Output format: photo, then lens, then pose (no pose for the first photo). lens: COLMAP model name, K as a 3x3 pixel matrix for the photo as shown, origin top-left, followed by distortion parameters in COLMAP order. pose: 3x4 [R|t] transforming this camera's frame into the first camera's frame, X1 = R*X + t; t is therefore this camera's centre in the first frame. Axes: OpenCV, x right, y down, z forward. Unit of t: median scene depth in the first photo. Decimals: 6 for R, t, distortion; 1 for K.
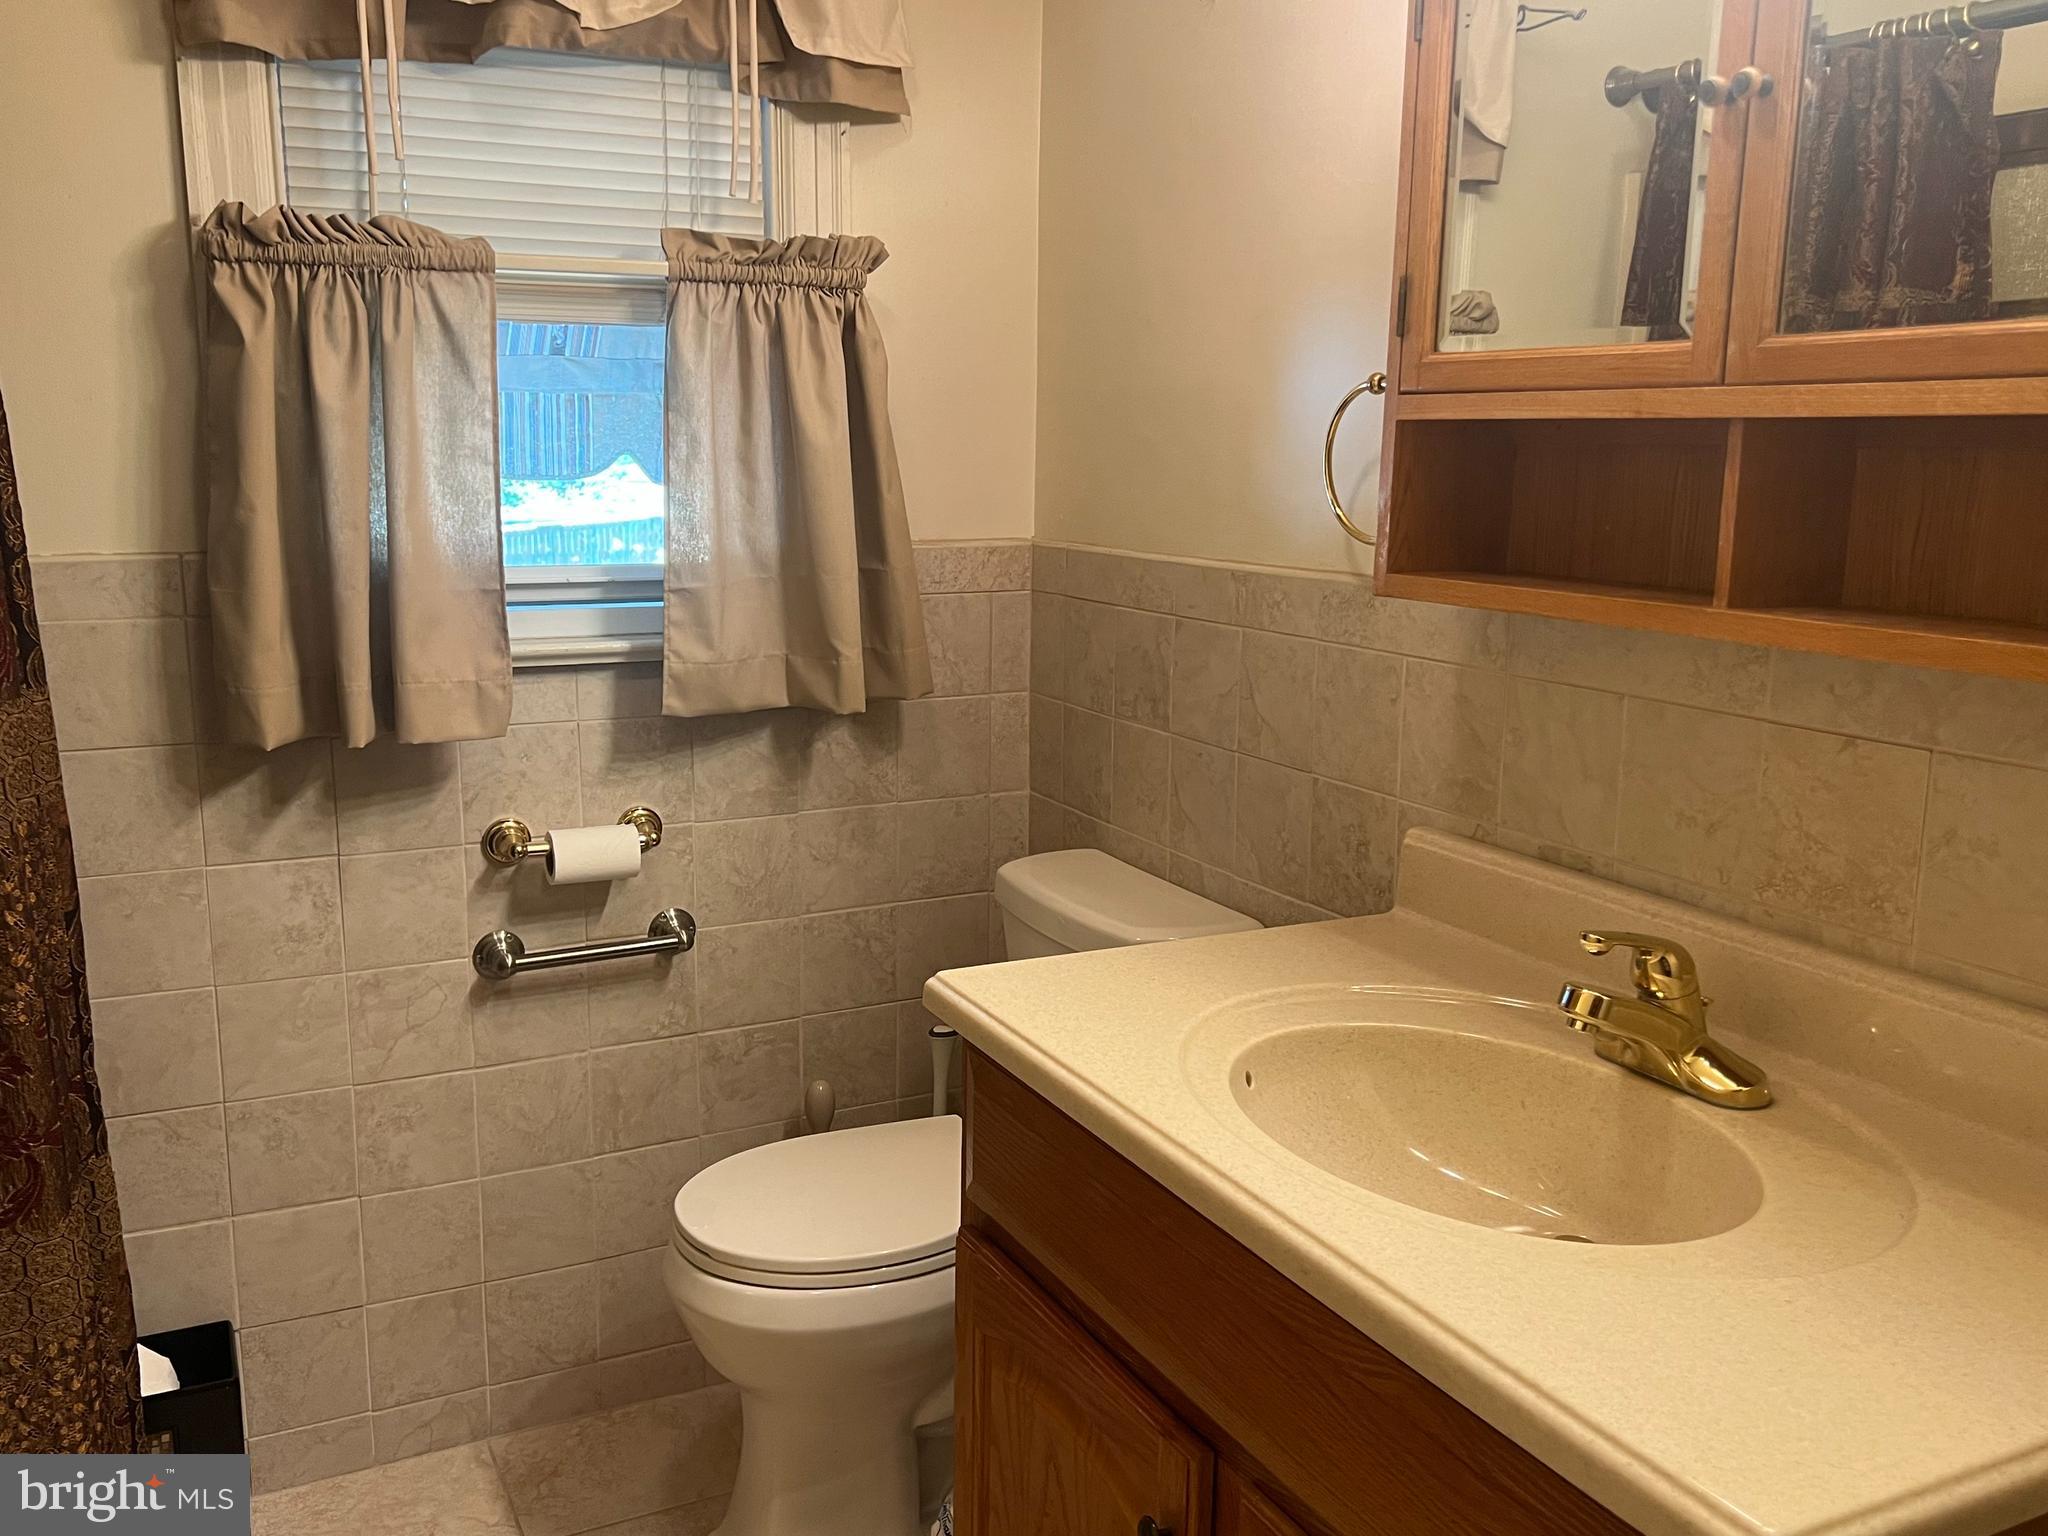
lens RADIAL K [[1722.7, 0, 1021.7], [0, 1722.7, 767.1], [0, 0, 1]] dist [0.026687, -0.032113]
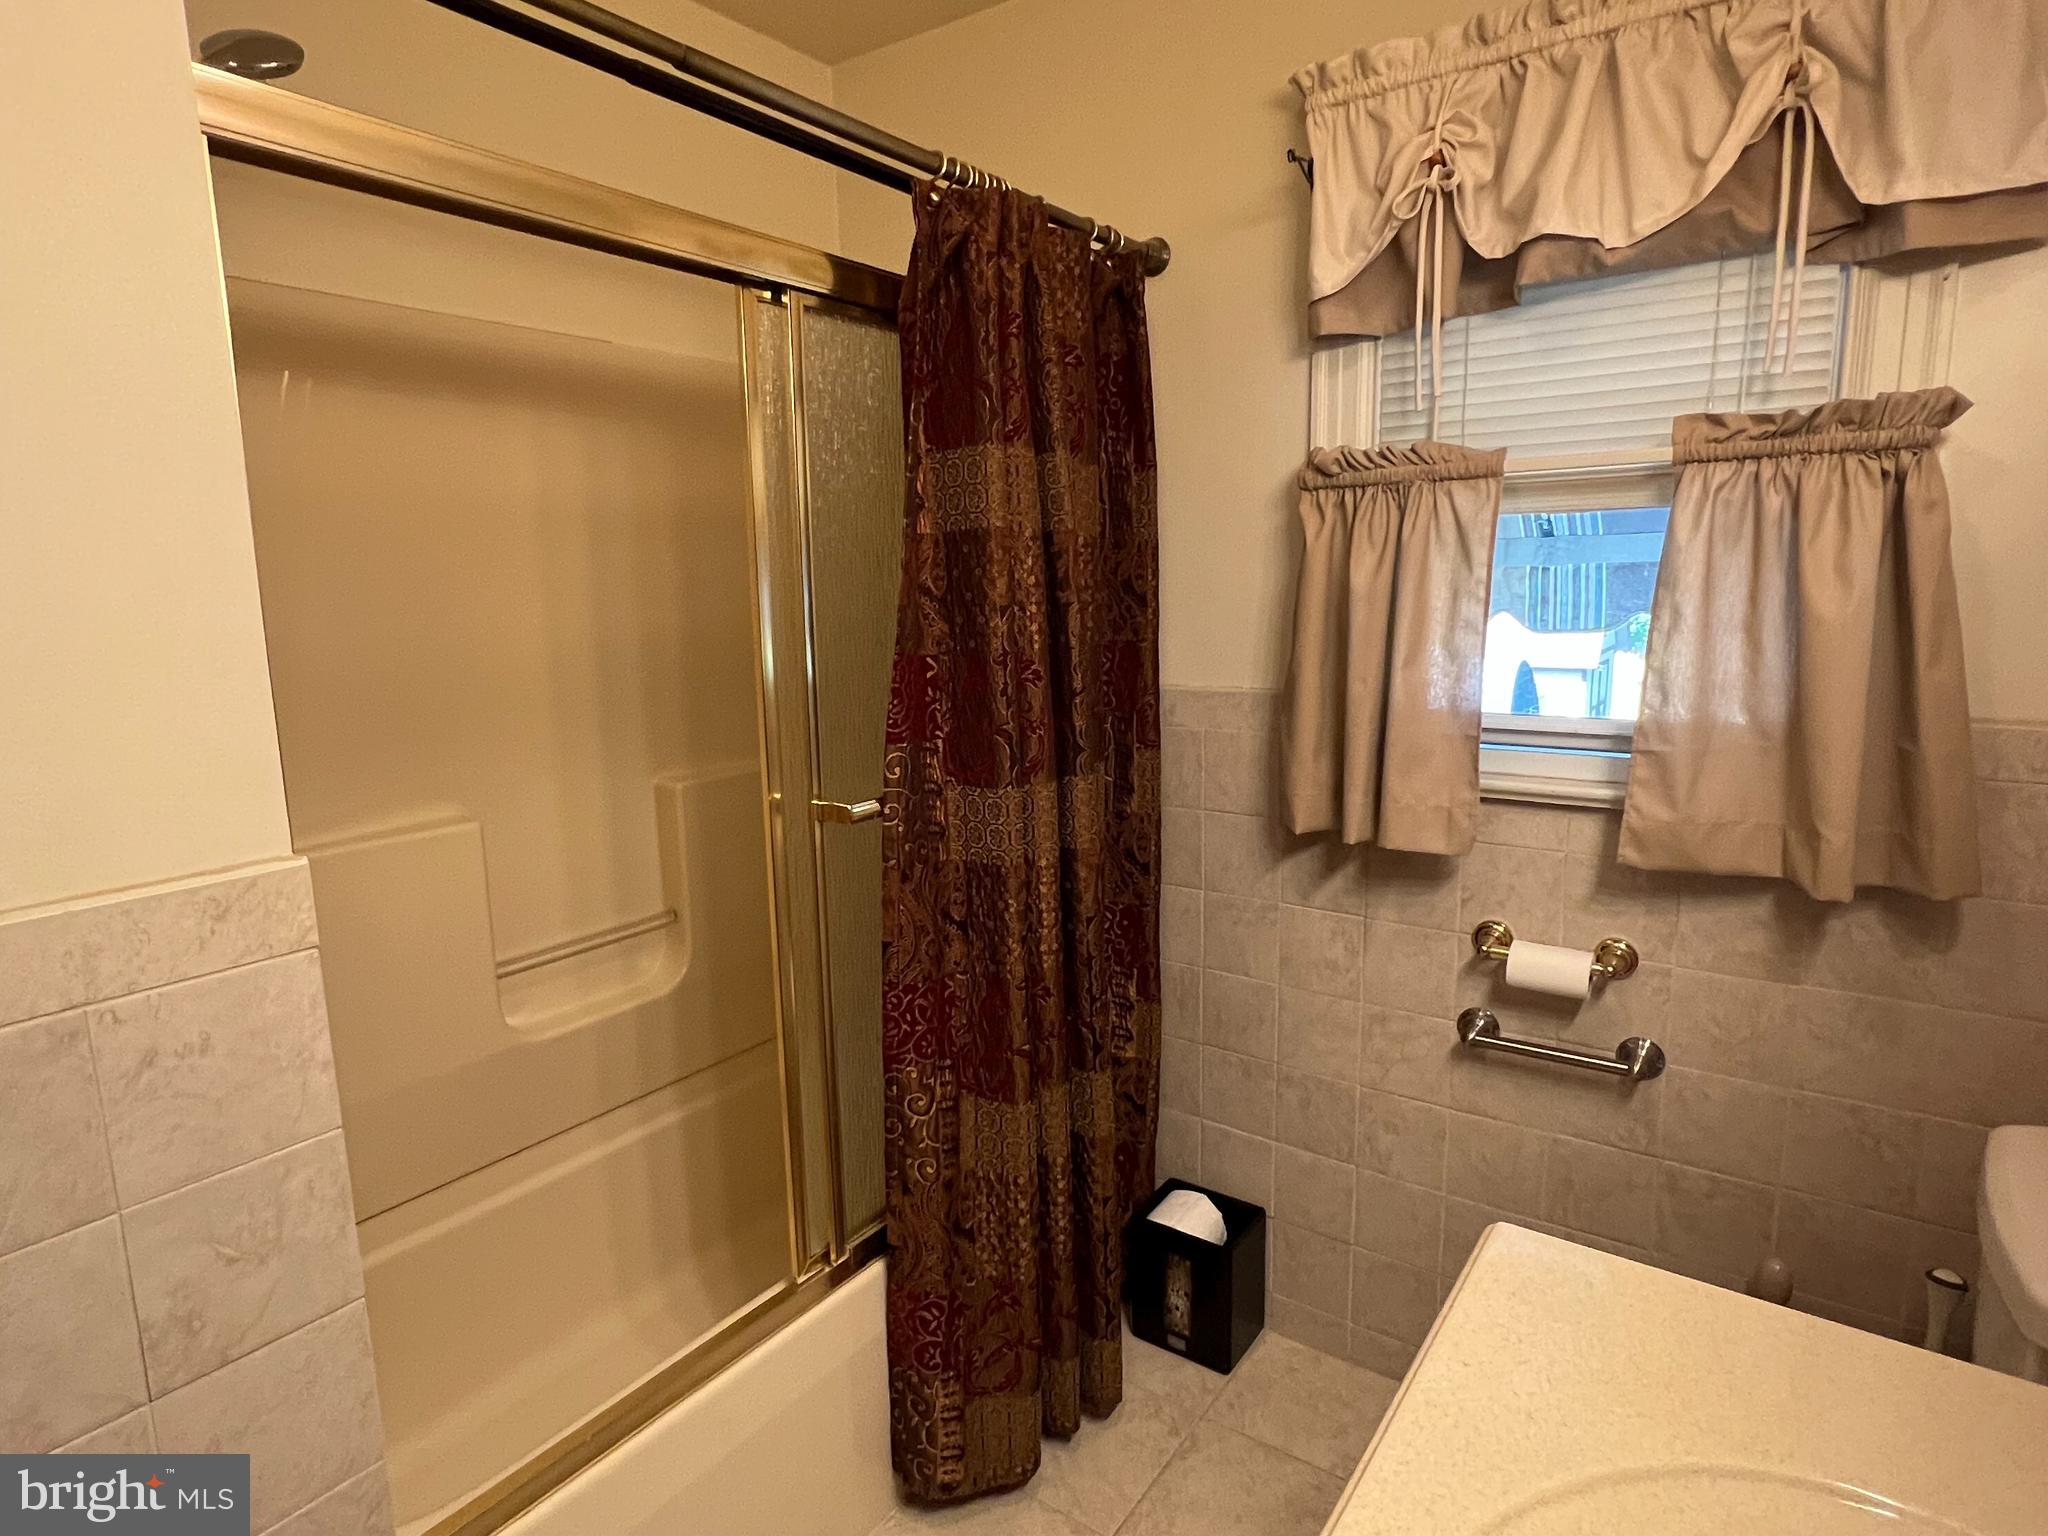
lens RADIAL K [[1132.0, 0, 1021.6], [0, 1132.0, 768.4], [0, 0, 1]] dist [-0.008479, 0.002905]
pose [[0.455454, 0.127388, -0.881098, 0.242274], [-0.144927, 0.987117, 0.067801, -0.083159], [0.878384, 0.096815, 0.468048, 0.330343]]
